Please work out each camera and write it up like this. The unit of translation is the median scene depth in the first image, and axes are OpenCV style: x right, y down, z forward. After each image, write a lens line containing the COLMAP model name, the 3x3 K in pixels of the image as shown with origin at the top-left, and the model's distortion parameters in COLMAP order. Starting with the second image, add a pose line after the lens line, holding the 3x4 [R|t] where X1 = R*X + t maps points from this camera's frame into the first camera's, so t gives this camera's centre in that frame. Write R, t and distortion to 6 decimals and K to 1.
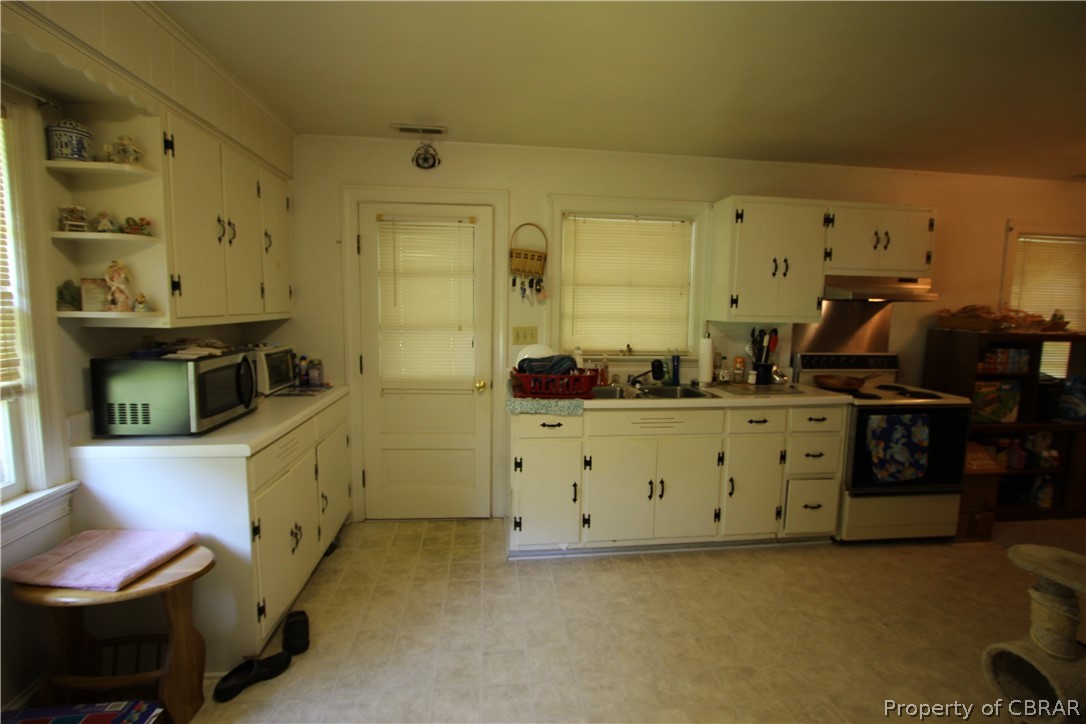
lens RADIAL K [[502.8, 0, 542.0], [0, 502.8, 361.8], [0, 0, 1]] dist [-0.018356, 0.002783]
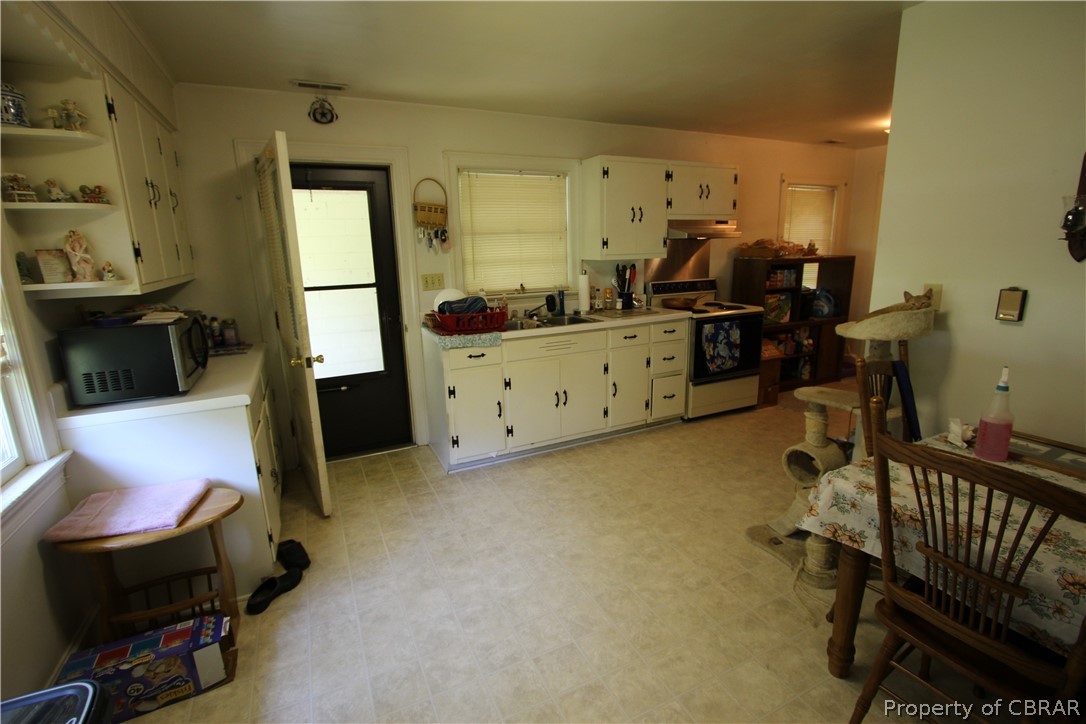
lens RADIAL K [[502.8, 0, 542.2], [0, 502.8, 362.4], [0, 0, 1]] dist [-0.018356, 0.002783]
pose [[0.945461, -0.111125, 0.306195, -0.189573], [0.075605, 0.989202, 0.125550, 0.003070], [-0.316840, -0.095553, 0.943654, -0.162679]]
